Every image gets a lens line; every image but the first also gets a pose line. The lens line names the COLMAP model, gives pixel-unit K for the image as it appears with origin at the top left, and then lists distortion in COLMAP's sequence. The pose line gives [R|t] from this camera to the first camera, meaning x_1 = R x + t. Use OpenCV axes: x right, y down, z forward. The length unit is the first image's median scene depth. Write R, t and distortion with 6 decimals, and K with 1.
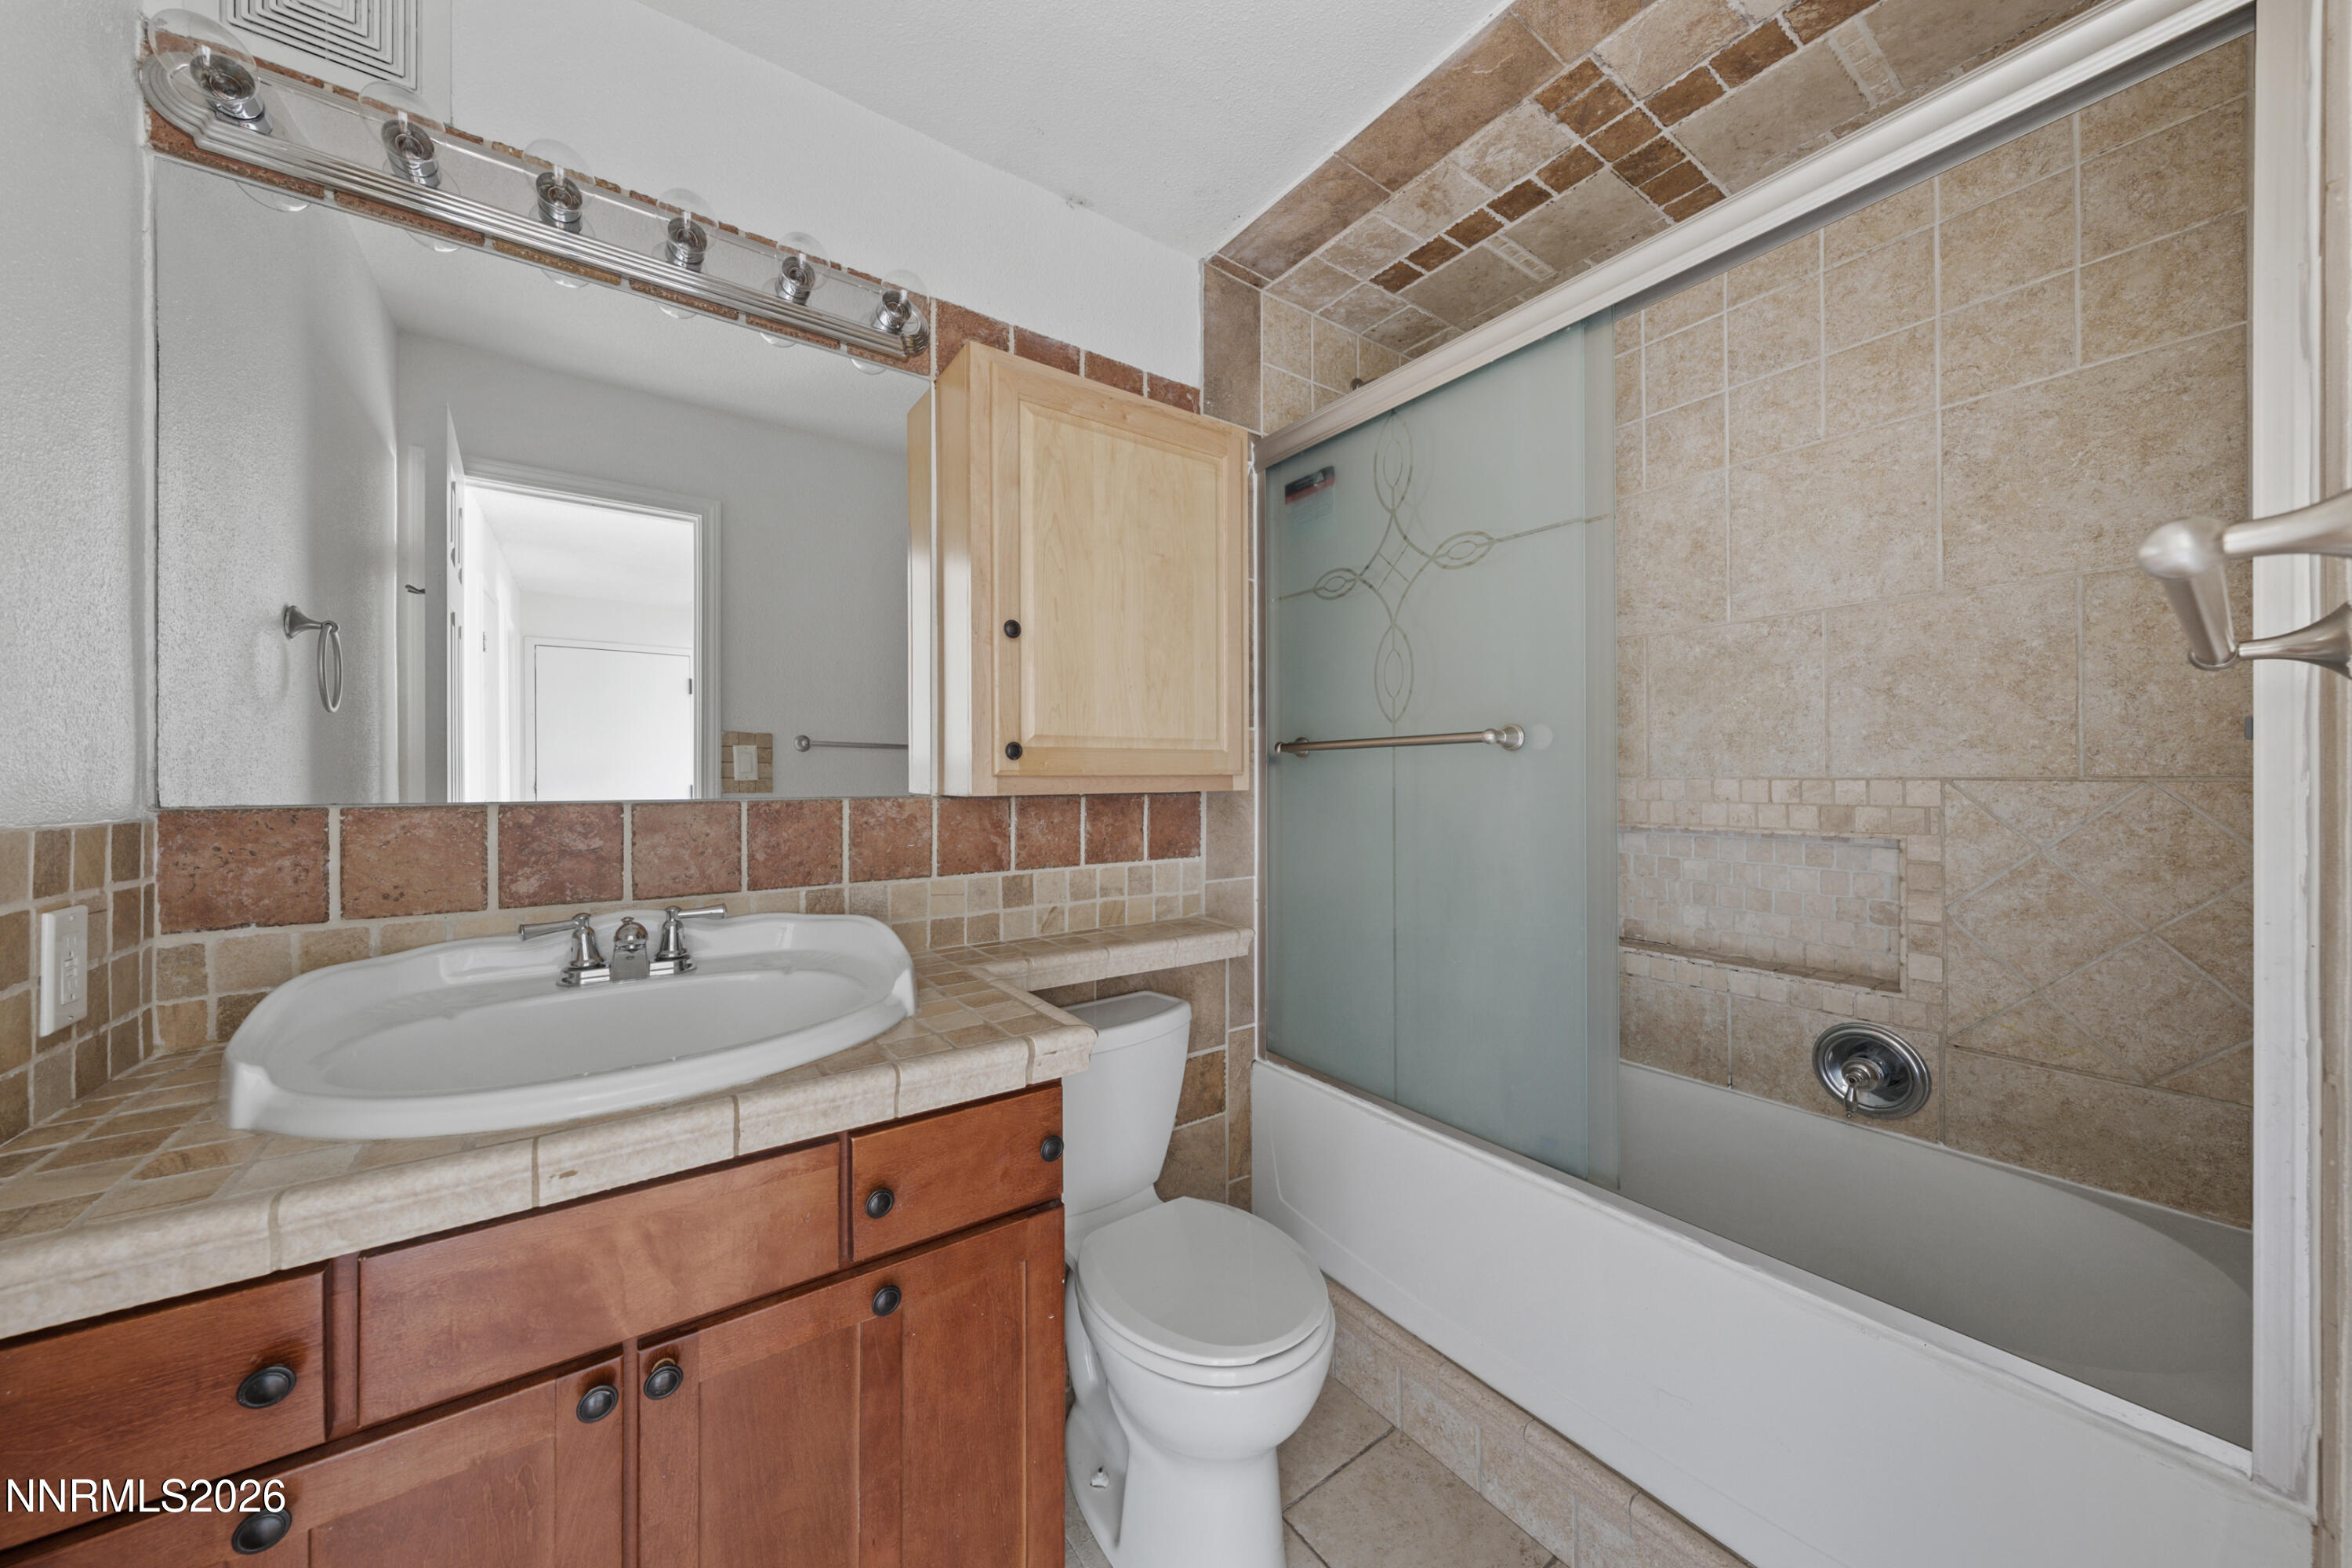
lens RADIAL K [[794.0, 0, 1159.7], [0, 794.0, 780.5], [0, 0, 1]] dist [-0.001730, 0.000522]
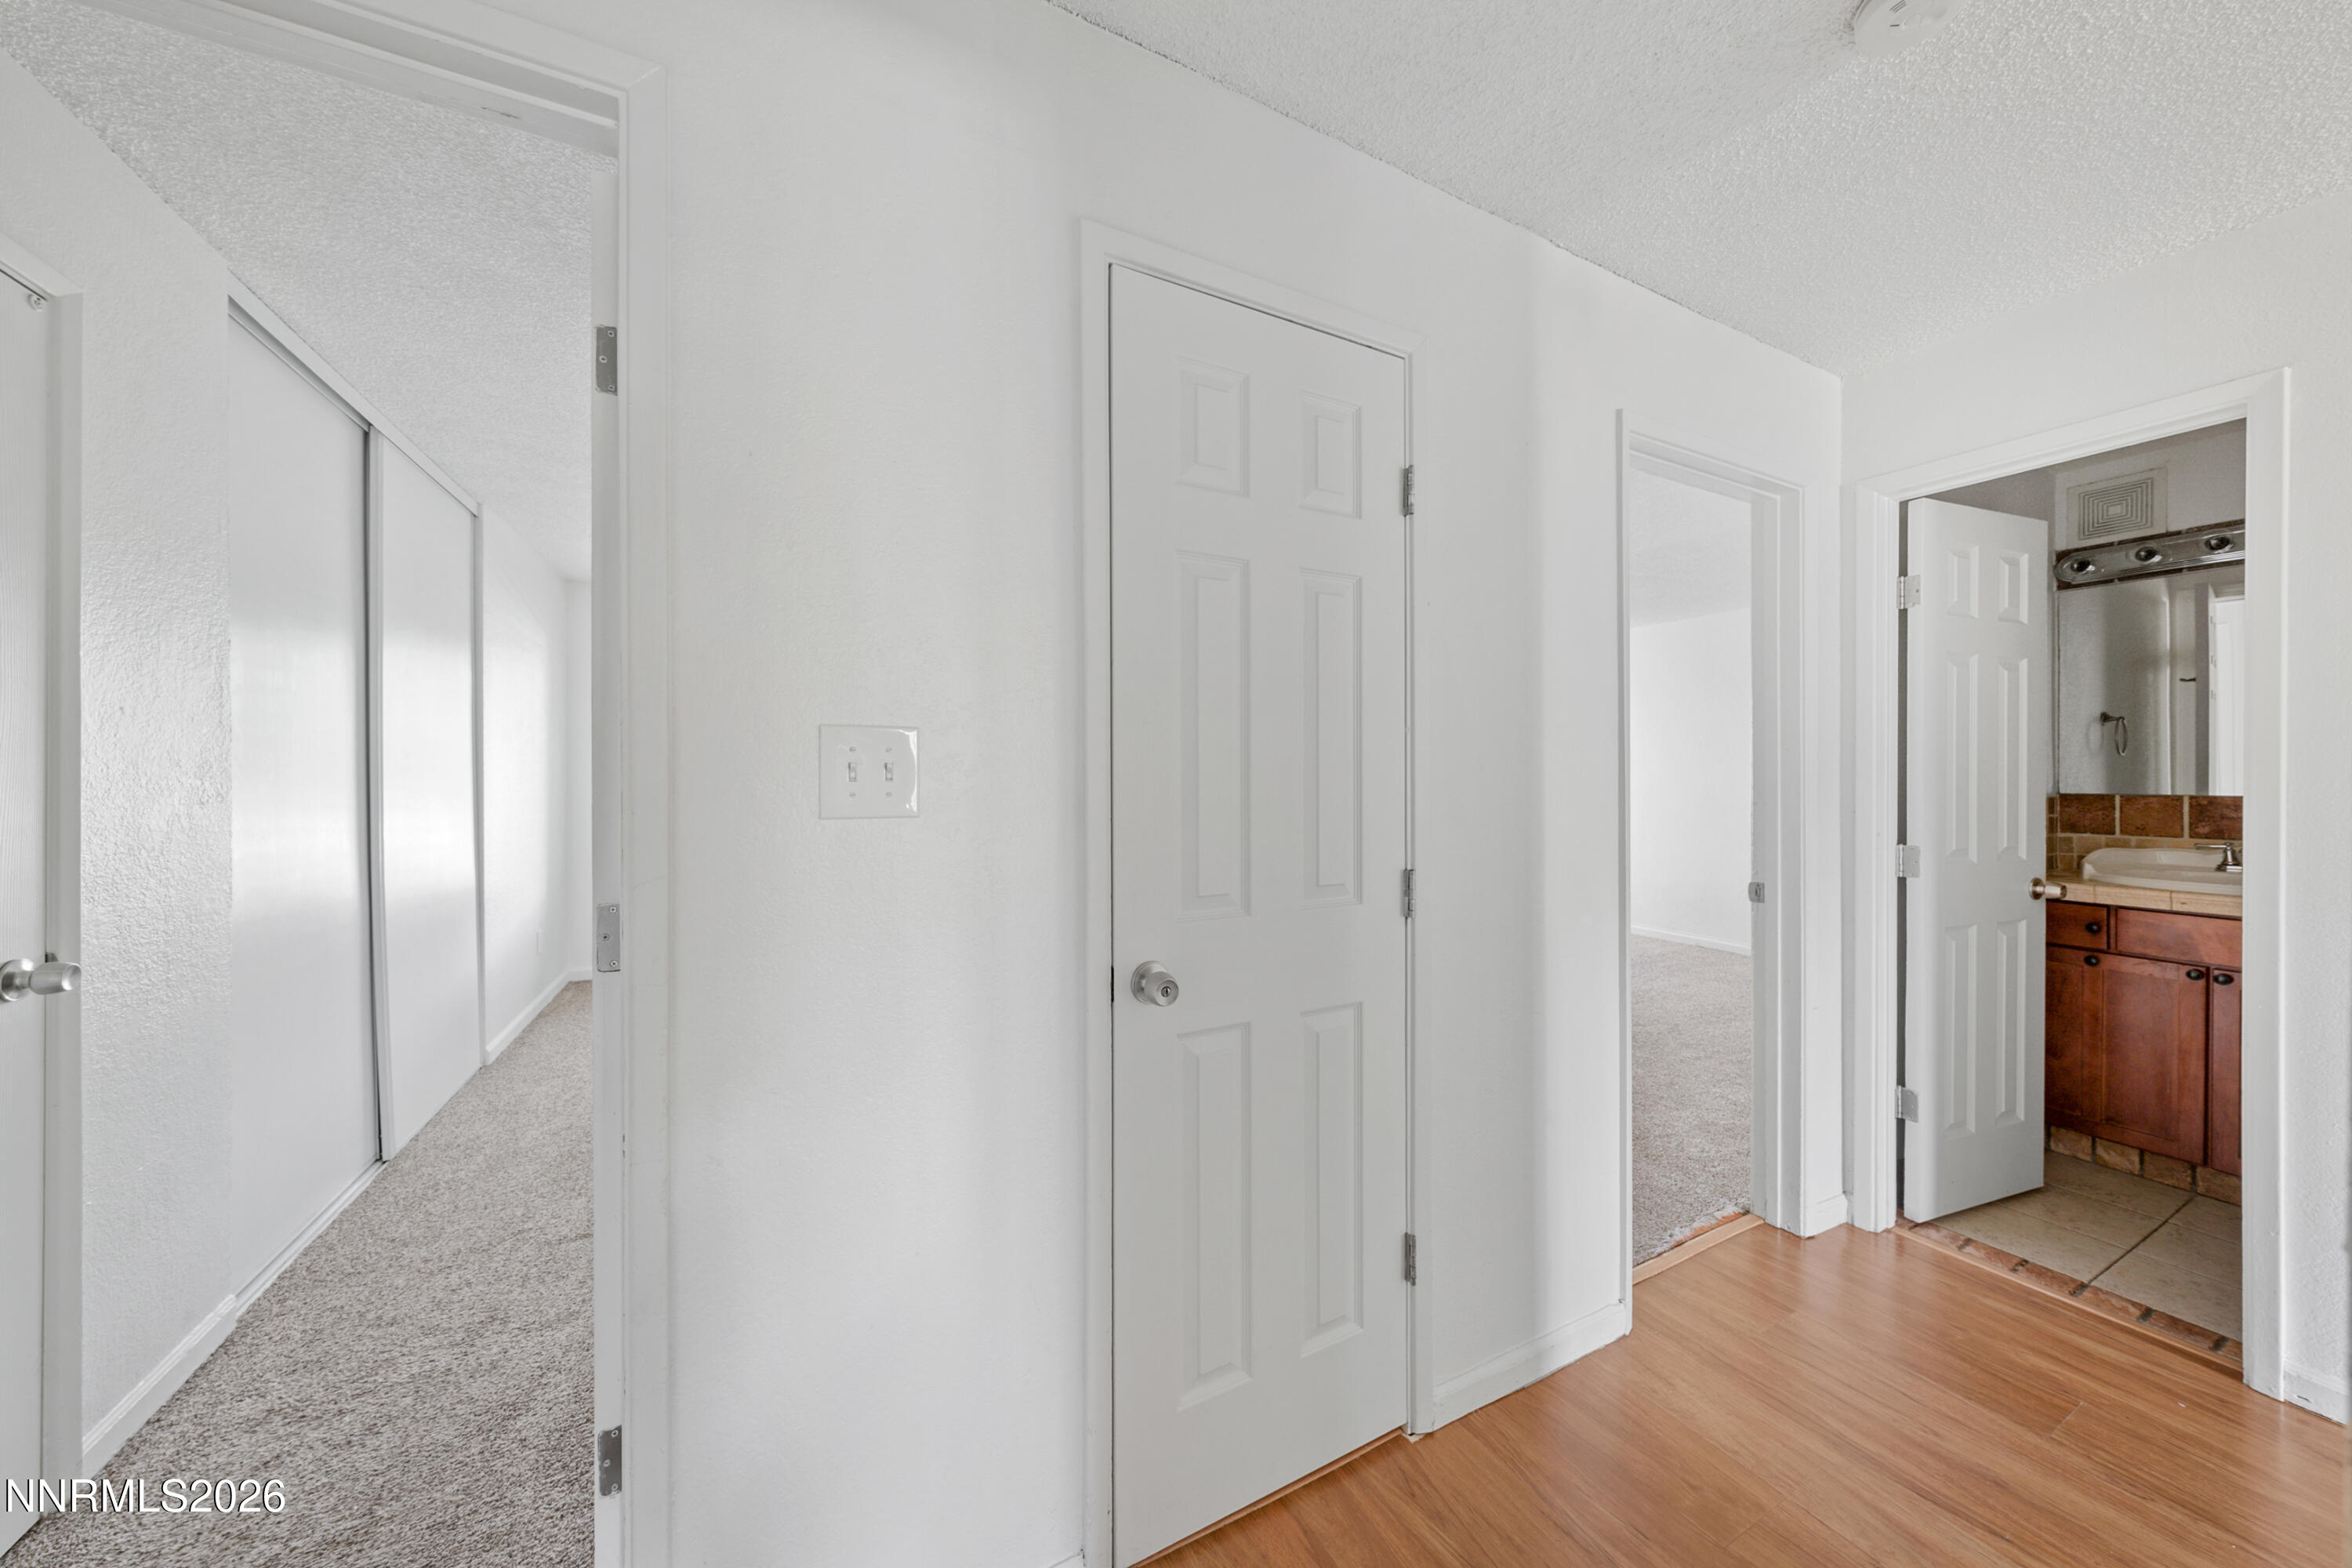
lens RADIAL K [[794.0, 0, 1155.1], [0, 794.0, 770.1], [0, 0, 1]] dist [-0.001730, 0.000522]
pose [[-0.143524, 0.005715, -0.989630, 2.413111], [0.004937, 0.999975, 0.005059, -0.092202], [0.989635, -0.004160, -0.143549, -2.136707]]
